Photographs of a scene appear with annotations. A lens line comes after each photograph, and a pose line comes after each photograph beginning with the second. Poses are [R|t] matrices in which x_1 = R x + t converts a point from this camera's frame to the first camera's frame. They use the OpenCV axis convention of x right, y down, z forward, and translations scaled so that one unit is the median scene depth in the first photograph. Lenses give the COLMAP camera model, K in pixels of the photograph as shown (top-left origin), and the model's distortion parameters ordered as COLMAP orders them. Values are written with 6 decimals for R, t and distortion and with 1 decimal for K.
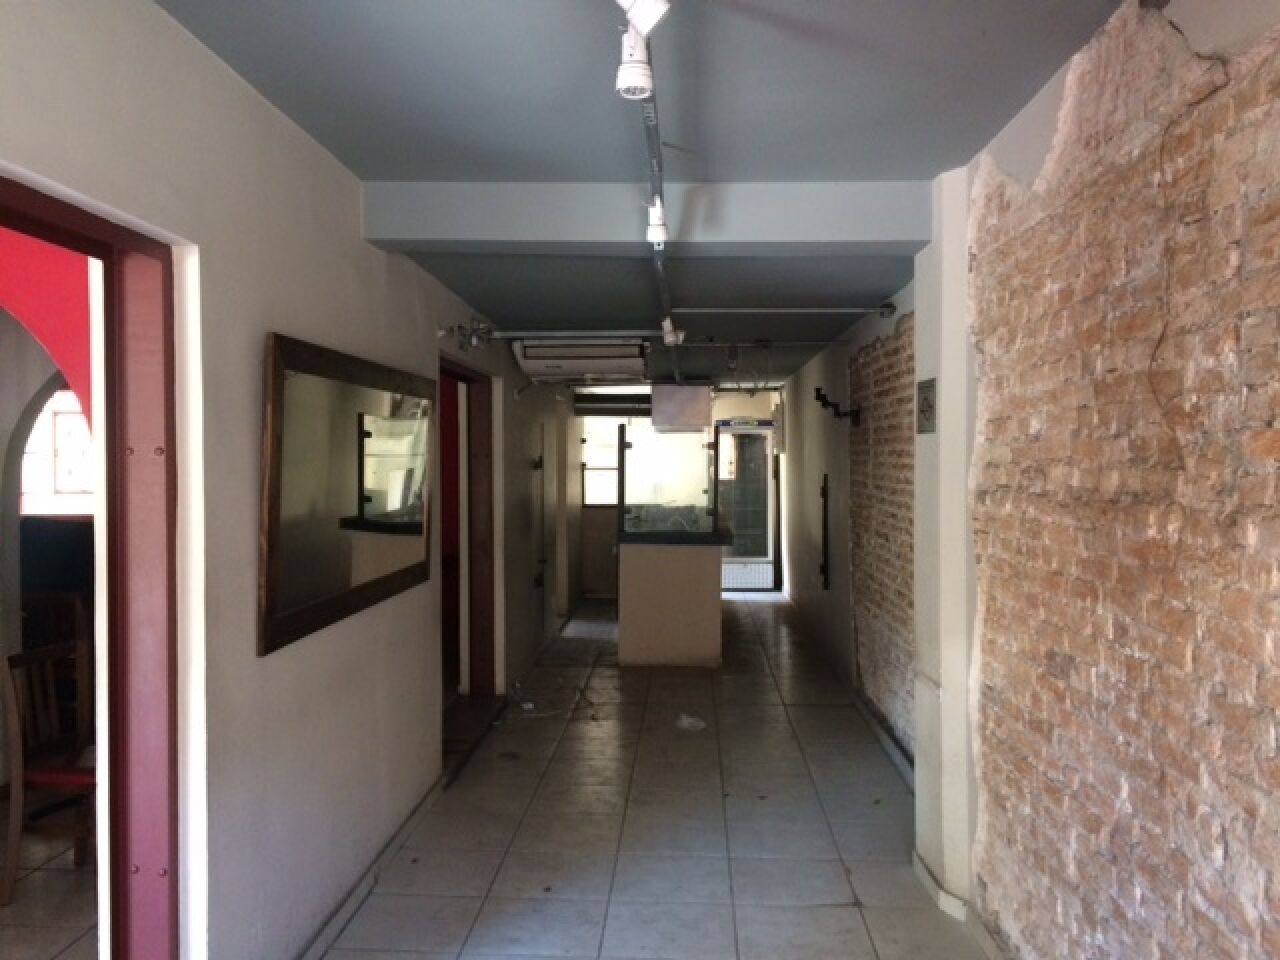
lens RADIAL K [[1085.0, 0, 640.0], [0, 1085.0, 480.0], [0, 0, 1]] dist [0.089639, -0.126843]
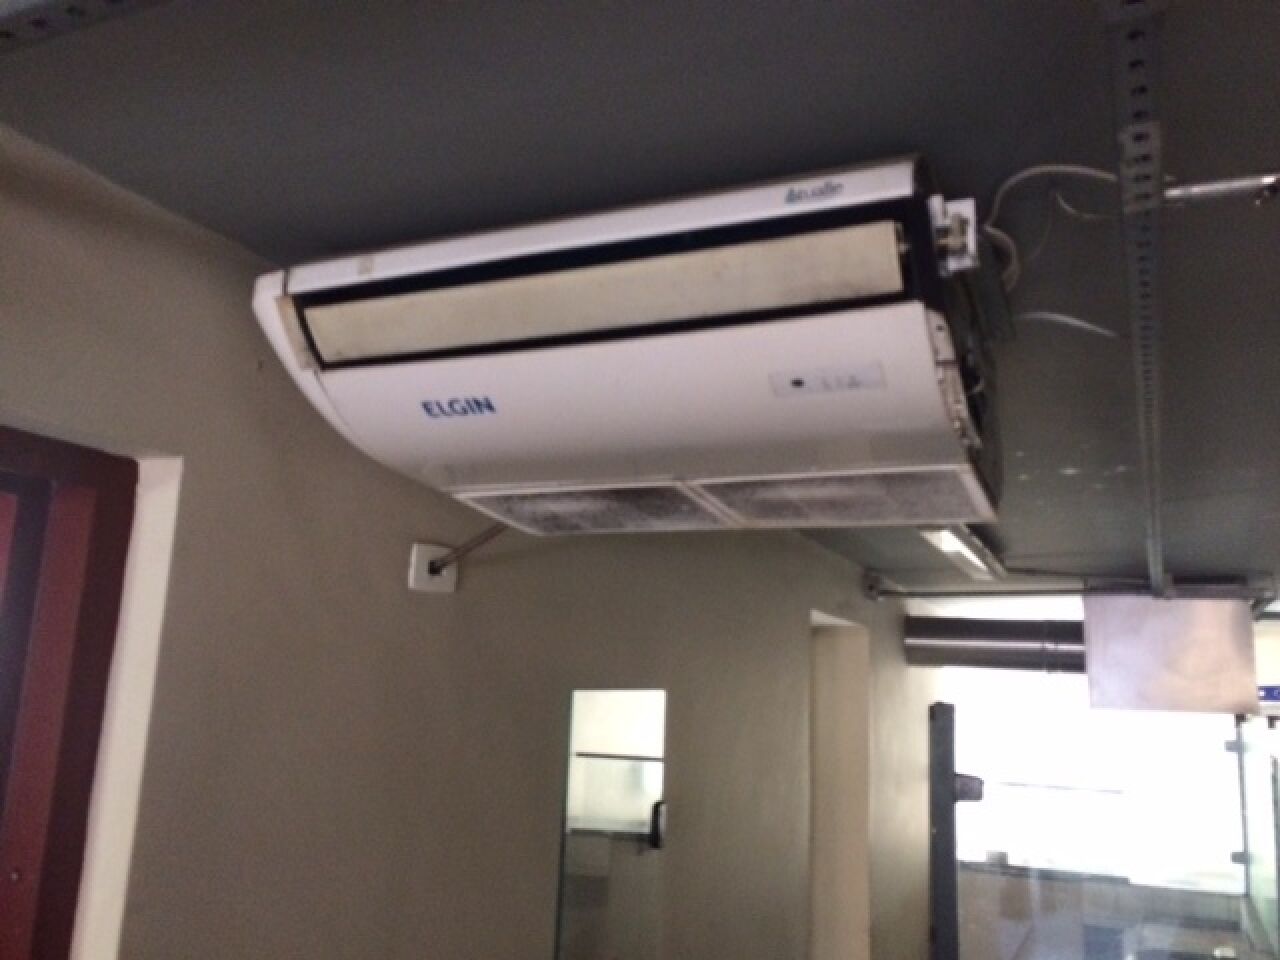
lens RADIAL K [[1085.0, 0, 640.0], [0, 1085.0, 480.0], [0, 0, 1]] dist [0.089639, -0.126843]
pose [[0.923801, -0.041097, -0.380660, 0.015600], [-0.045058, 0.975644, -0.214682, -0.035124], [0.380212, 0.215475, 0.899450, 0.575684]]
